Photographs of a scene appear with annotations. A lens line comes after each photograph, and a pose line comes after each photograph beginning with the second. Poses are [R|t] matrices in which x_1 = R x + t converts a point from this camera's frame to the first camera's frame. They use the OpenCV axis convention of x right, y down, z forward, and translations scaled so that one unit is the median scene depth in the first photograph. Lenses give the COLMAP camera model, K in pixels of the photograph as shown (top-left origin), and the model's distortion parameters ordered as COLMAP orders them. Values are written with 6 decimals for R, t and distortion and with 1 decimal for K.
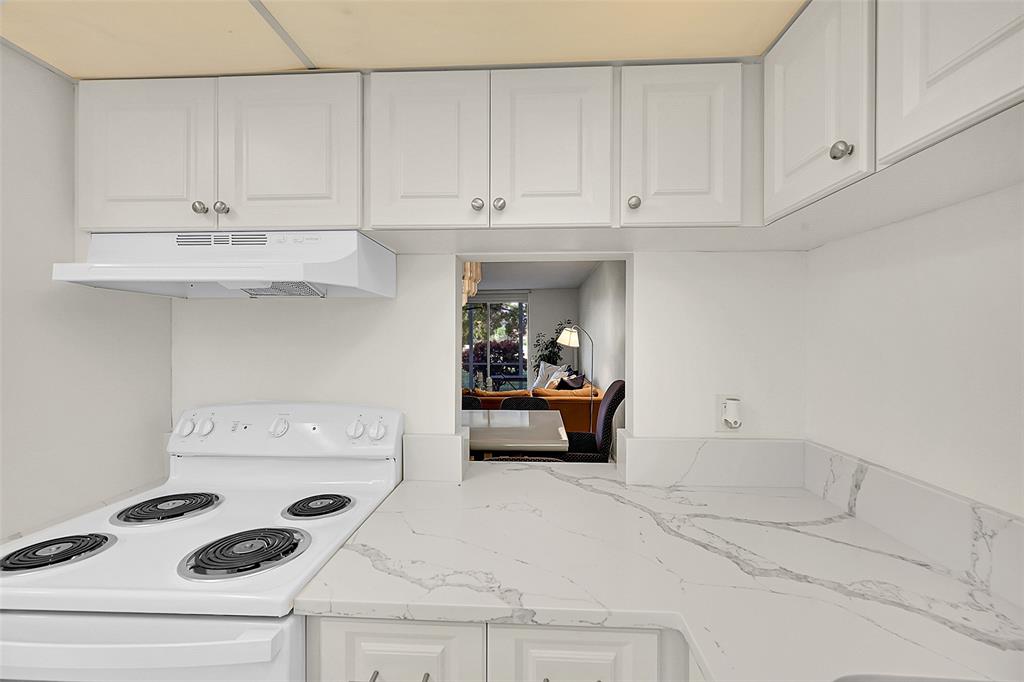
lens RADIAL K [[402.8, 0, 515.4], [0, 402.8, 338.0], [0, 0, 1]] dist [-0.000398, 0.000232]
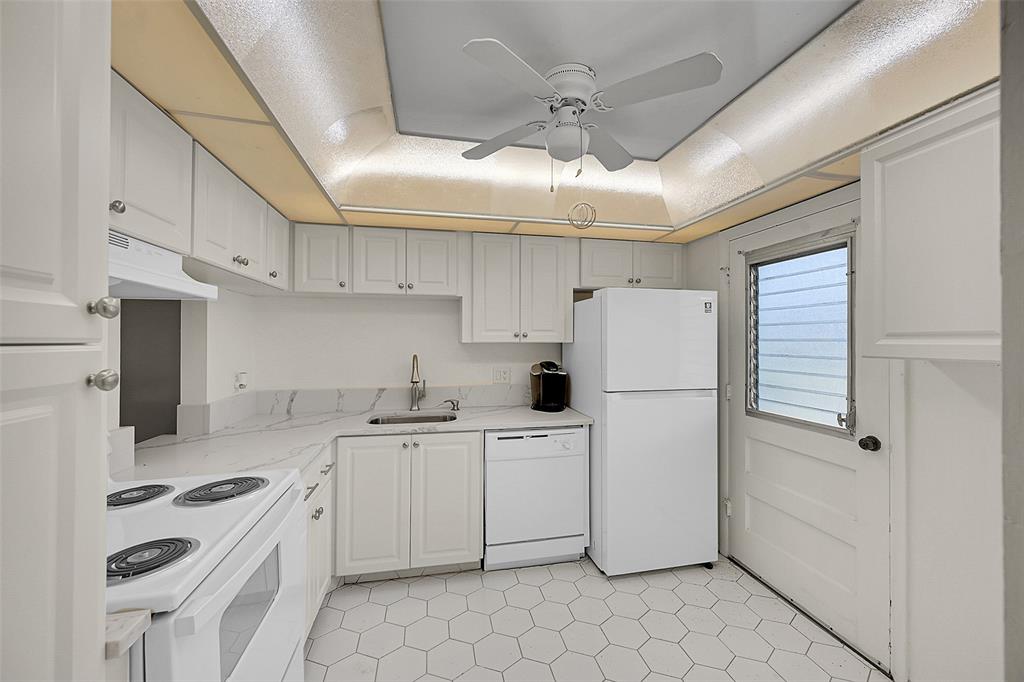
lens RADIAL K [[402.8, 0, 515.4], [0, 402.8, 338.0], [0, 0, 1]] dist [-0.000398, 0.000232]
pose [[-0.253942, 0.006142, 0.967200, -1.868588], [-0.001815, 0.999975, -0.006827, 0.001517], [-0.967218, -0.003489, -0.253925, 0.304734]]
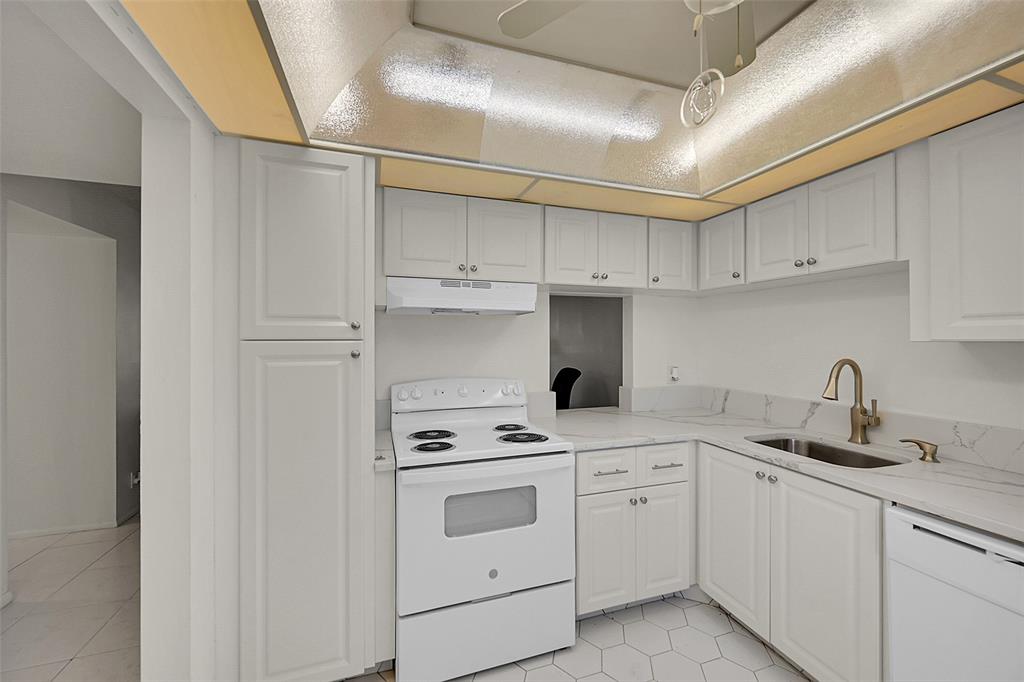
lens RADIAL K [[402.8, 0, 515.4], [0, 402.8, 338.0], [0, 0, 1]] dist [-0.000398, 0.000232]
pose [[0.932168, 0.000216, 0.362026, -1.194371], [0.000968, 0.999995, -0.003089, 0.005369], [-0.362025, 0.003230, 0.932163, -0.791079]]
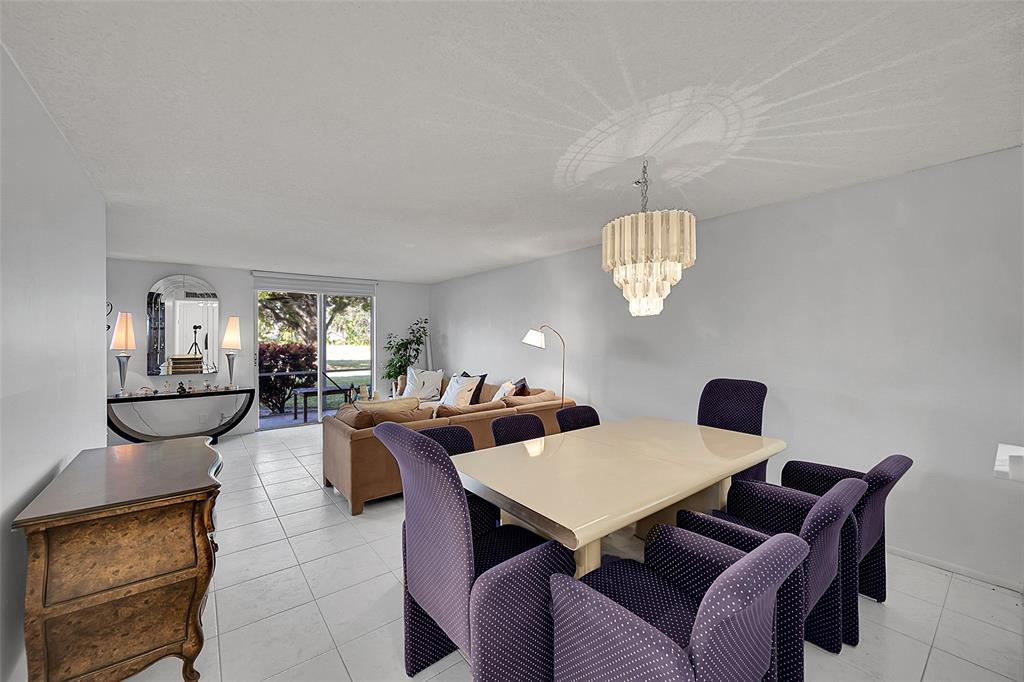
lens RADIAL K [[402.8, 0, 515.4], [0, 402.8, 338.0], [0, 0, 1]] dist [-0.000398, 0.000232]
pose [[0.754220, -0.000068, 0.656622, -2.316979], [0.001534, 0.999997, -0.001657, -0.006099], [-0.656620, 0.002257, 0.754218, 1.477241]]
